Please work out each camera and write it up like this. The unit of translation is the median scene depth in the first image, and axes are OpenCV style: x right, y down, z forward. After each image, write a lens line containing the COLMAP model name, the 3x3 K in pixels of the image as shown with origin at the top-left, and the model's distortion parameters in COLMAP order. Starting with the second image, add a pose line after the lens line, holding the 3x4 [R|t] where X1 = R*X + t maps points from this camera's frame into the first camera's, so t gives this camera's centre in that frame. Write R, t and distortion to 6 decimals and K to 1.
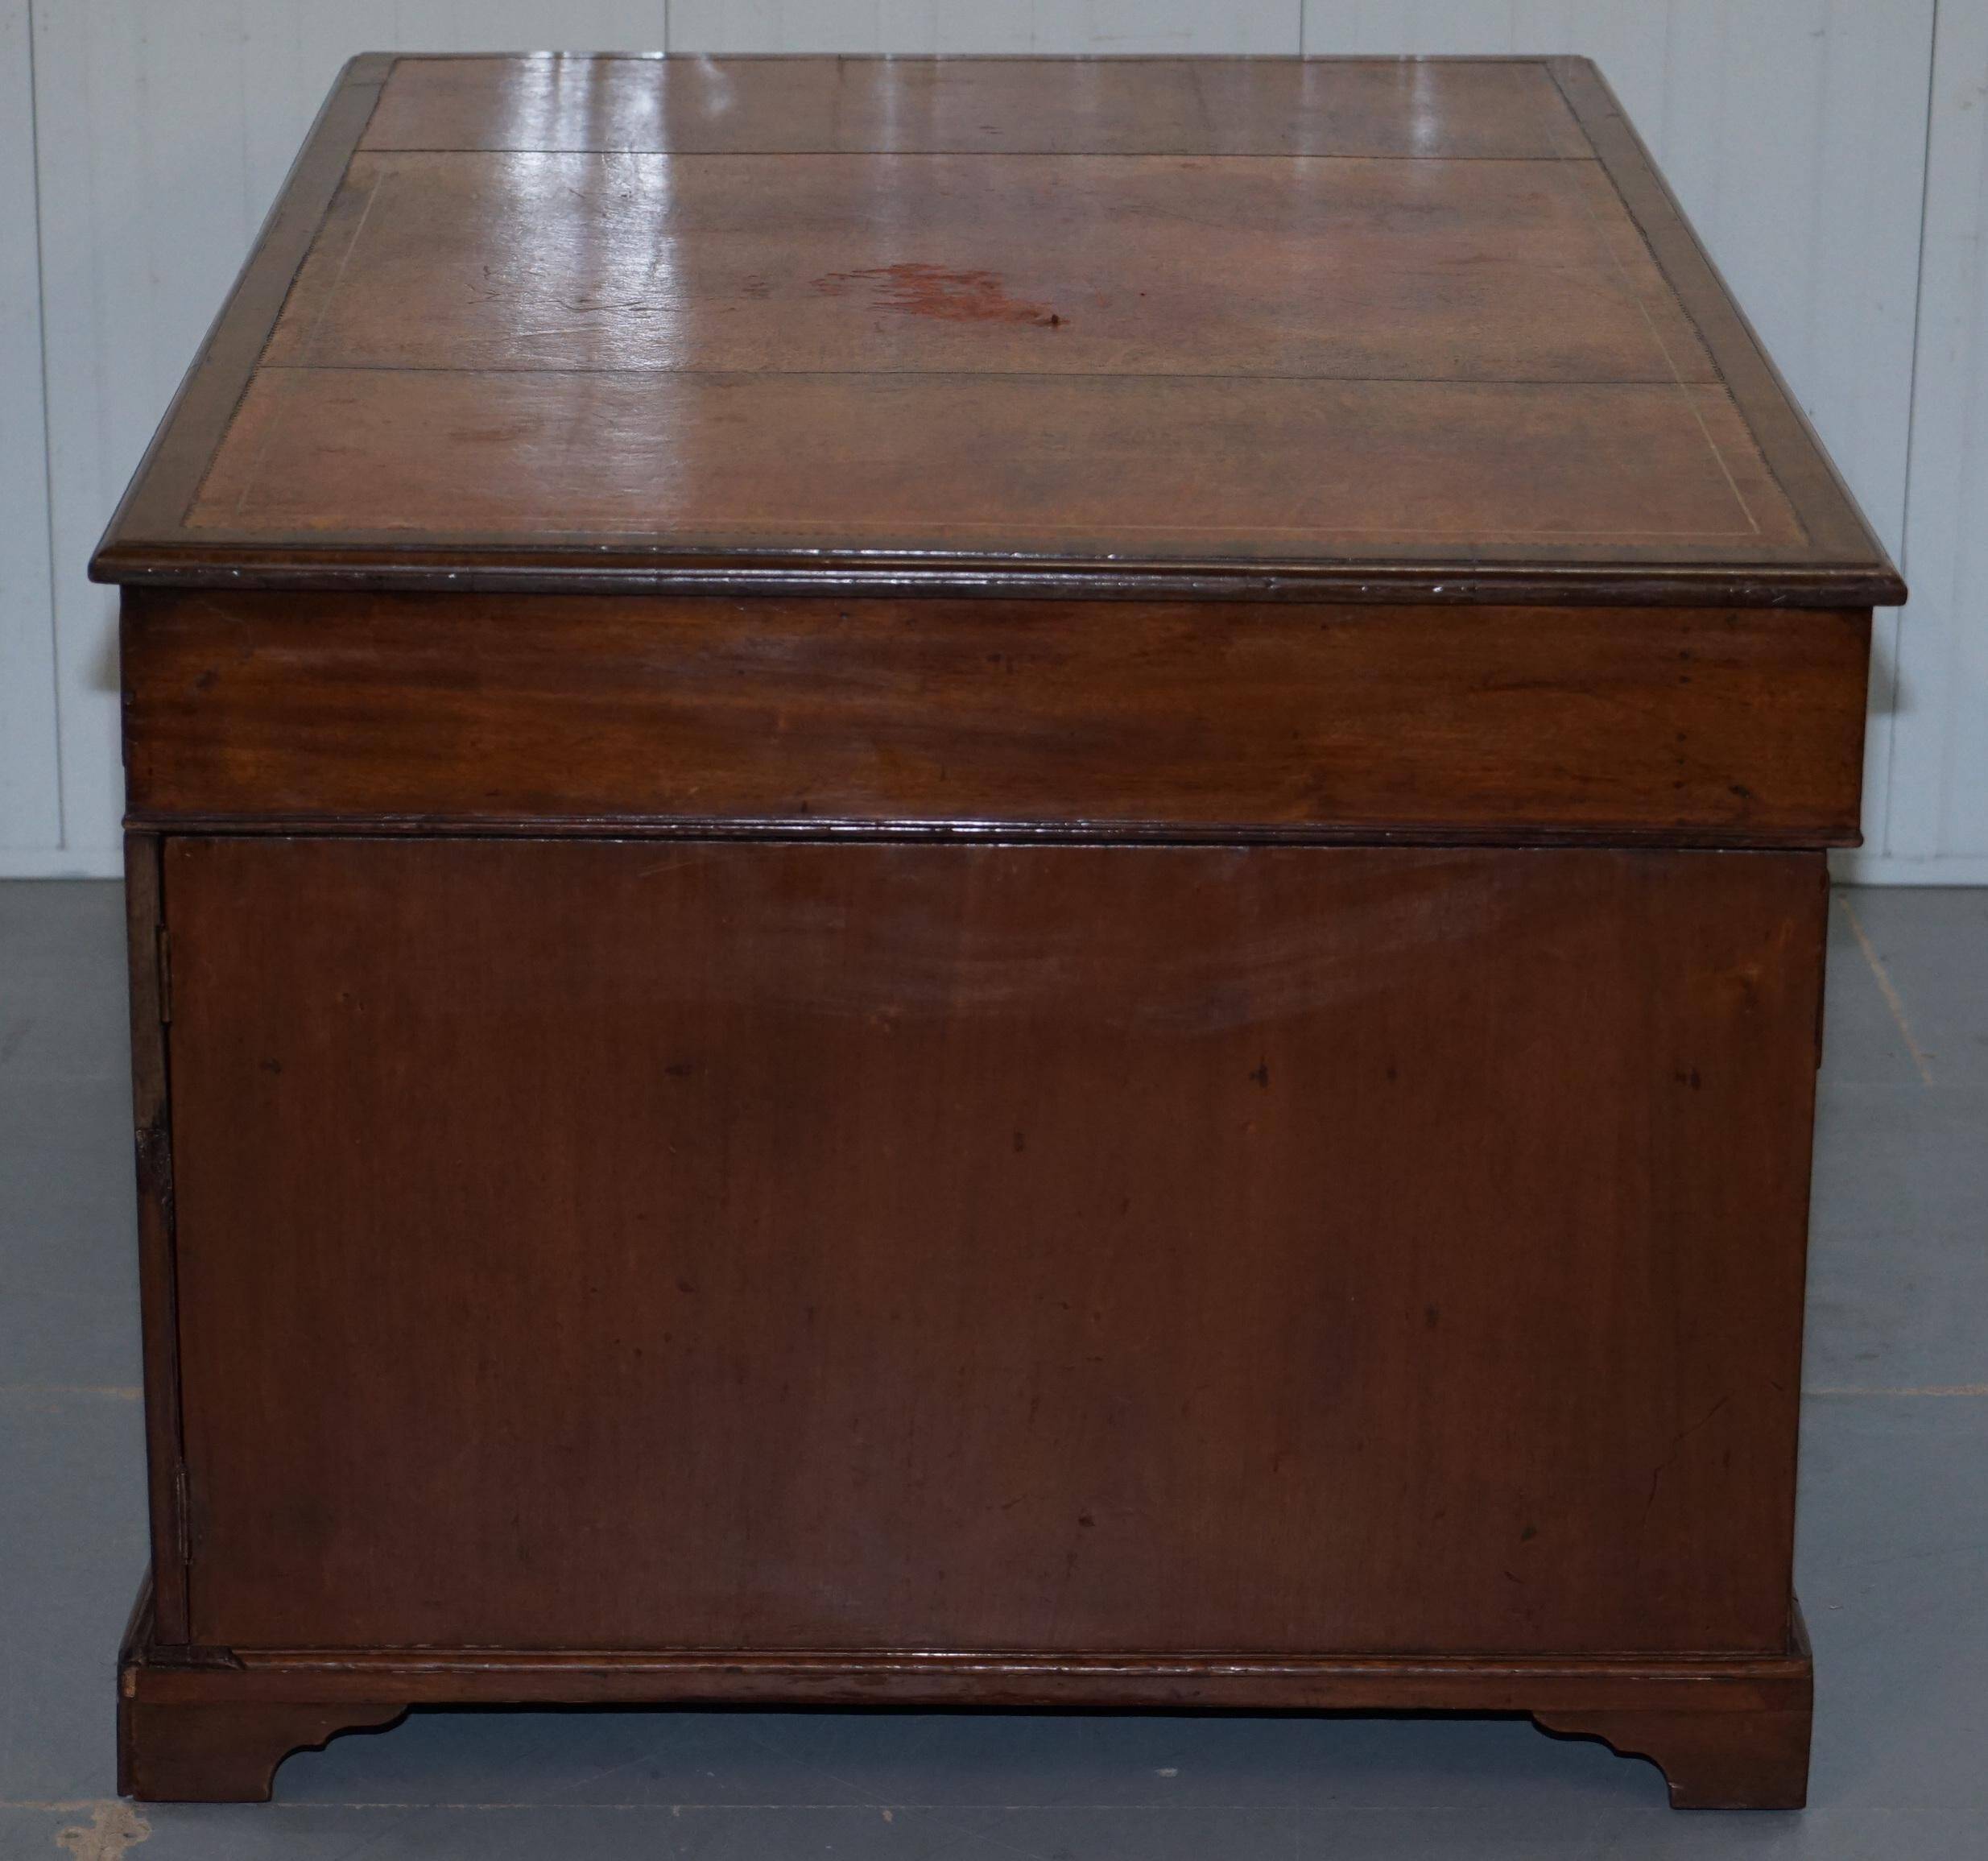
lens RADIAL K [[6130.6, 0, 992.6], [0, 6130.6, 931.0], [0, 0, 1]] dist [-0.051555, 0.000000]
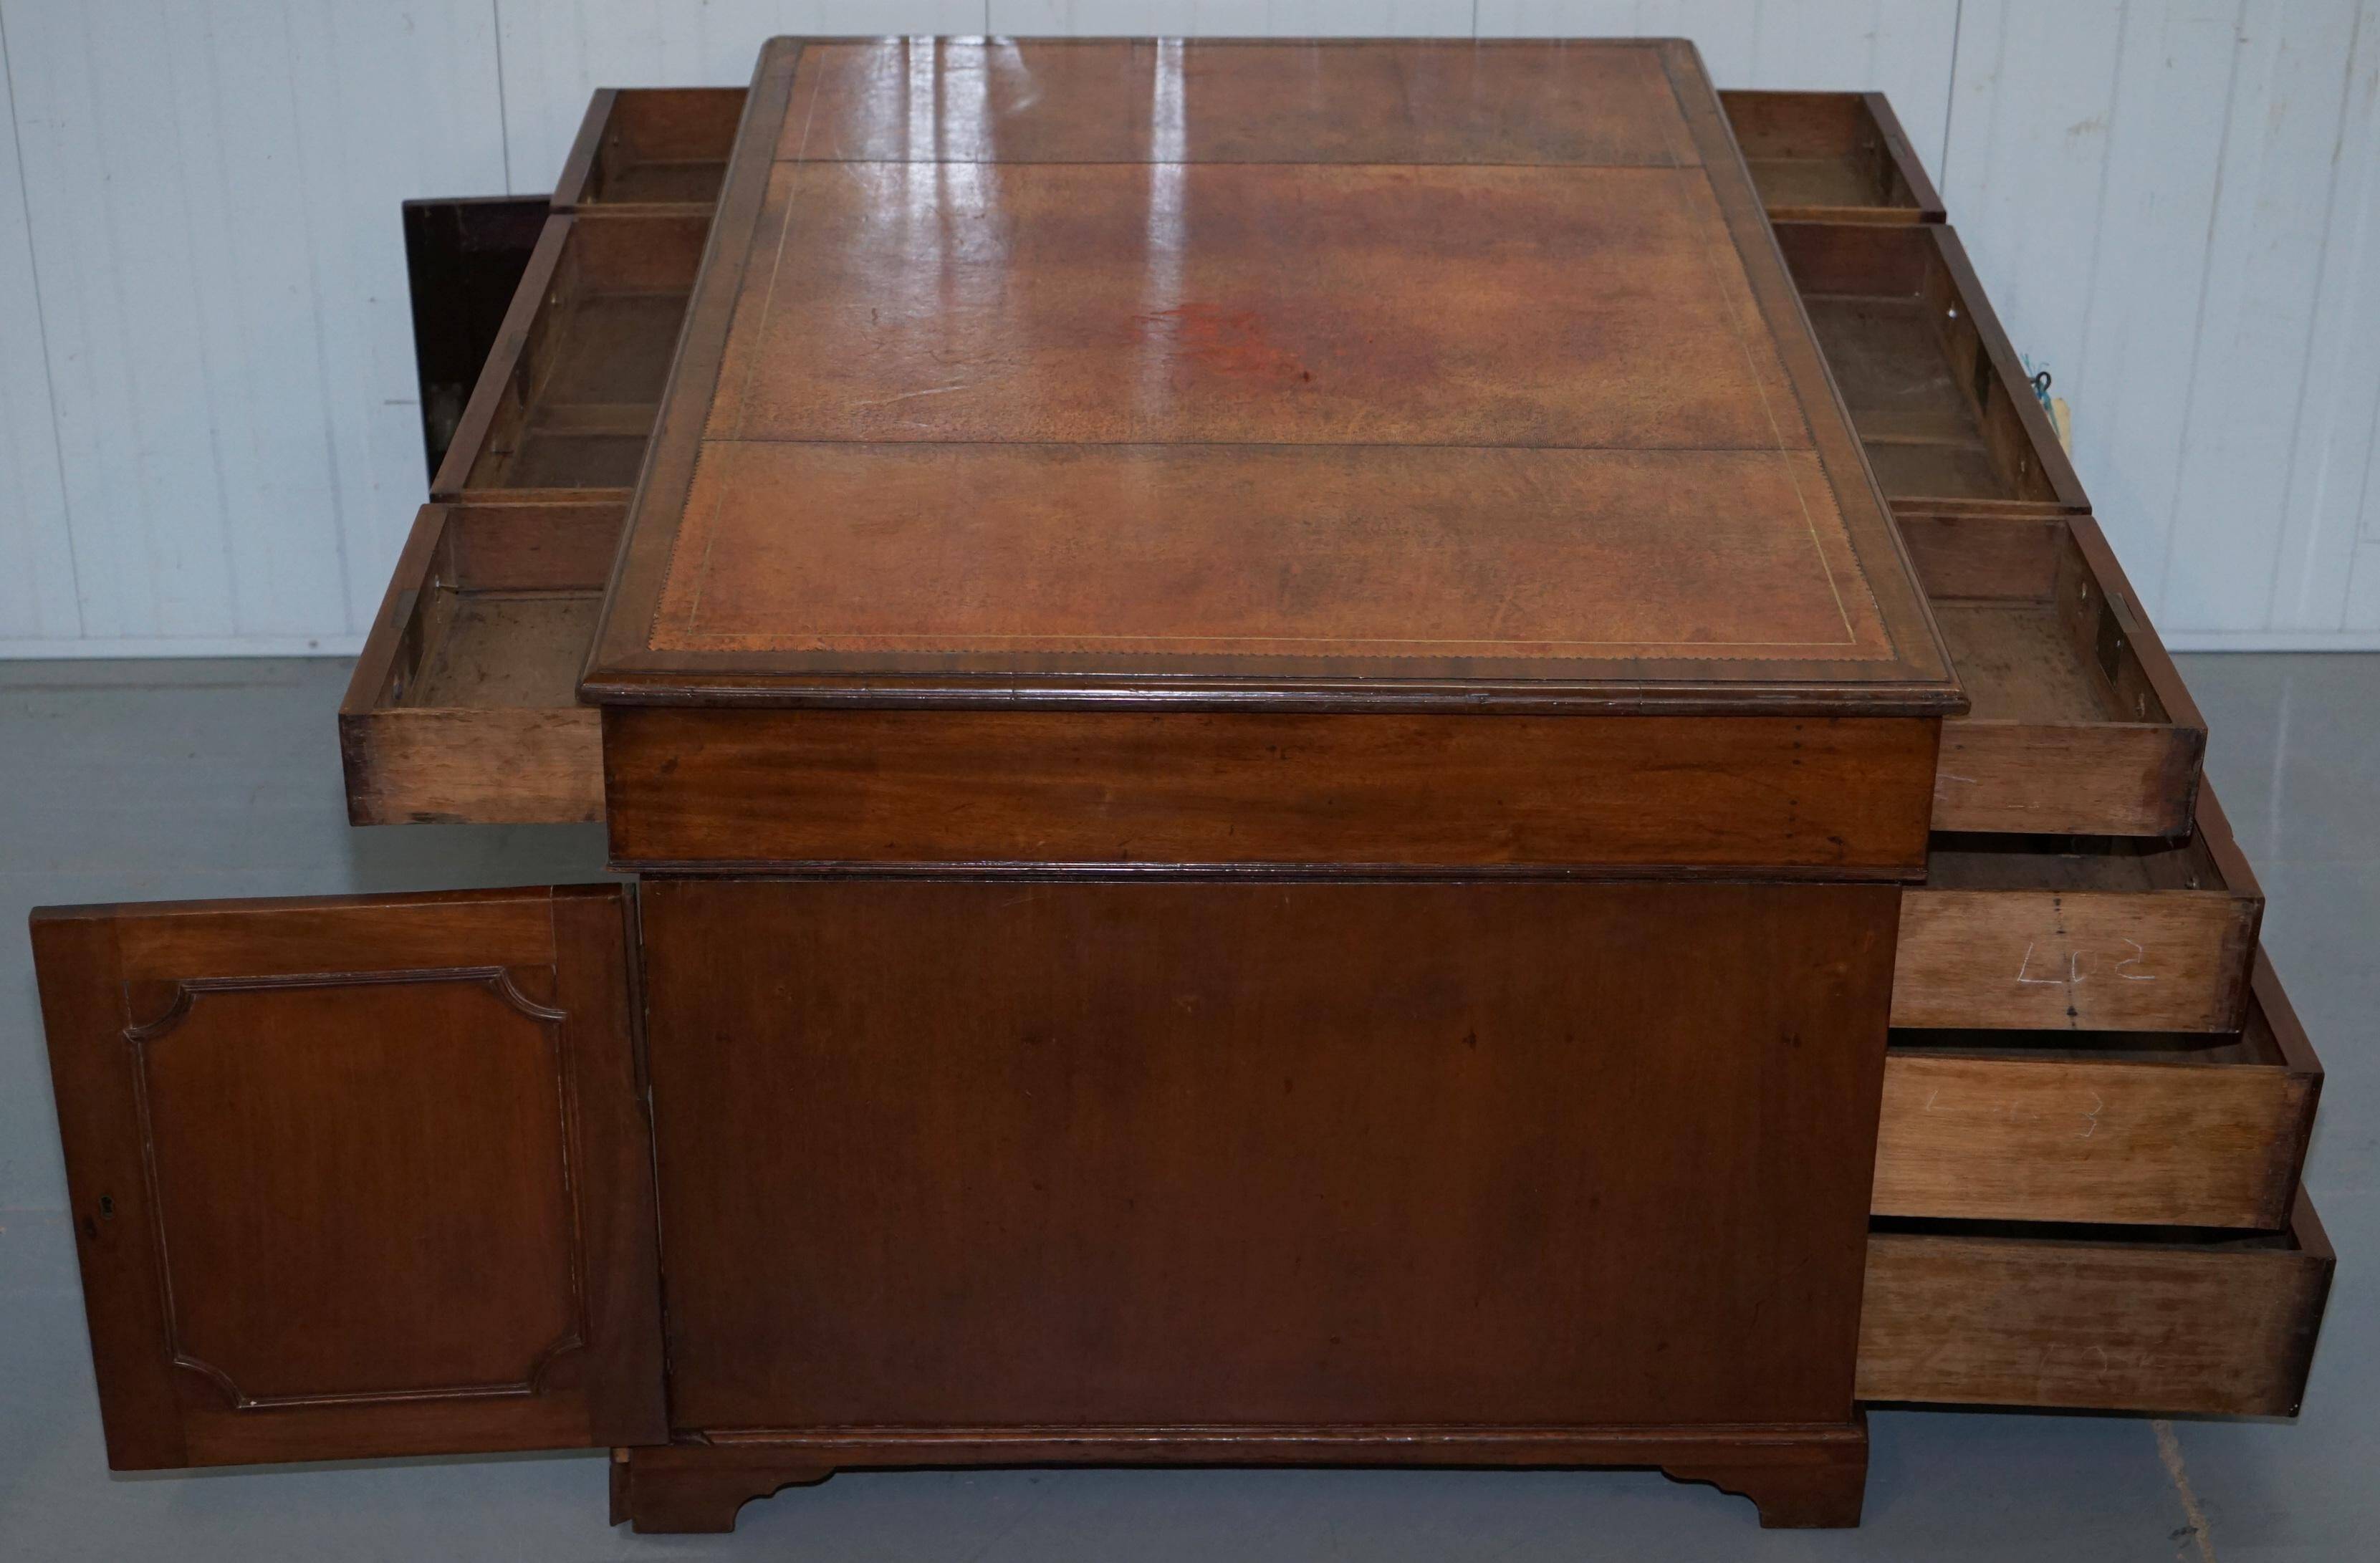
lens RADIAL K [[4006.4, 0, 1254.3], [0, 4006.4, 770.1], [0, 0, 1]] dist [-0.003137, 0.000000]
pose [[0.999913, -0.002054, 0.013015, -0.014342], [0.000054, 0.988402, 0.151861, -0.168535], [-0.013176, -0.151847, 0.988316, 0.151981]]
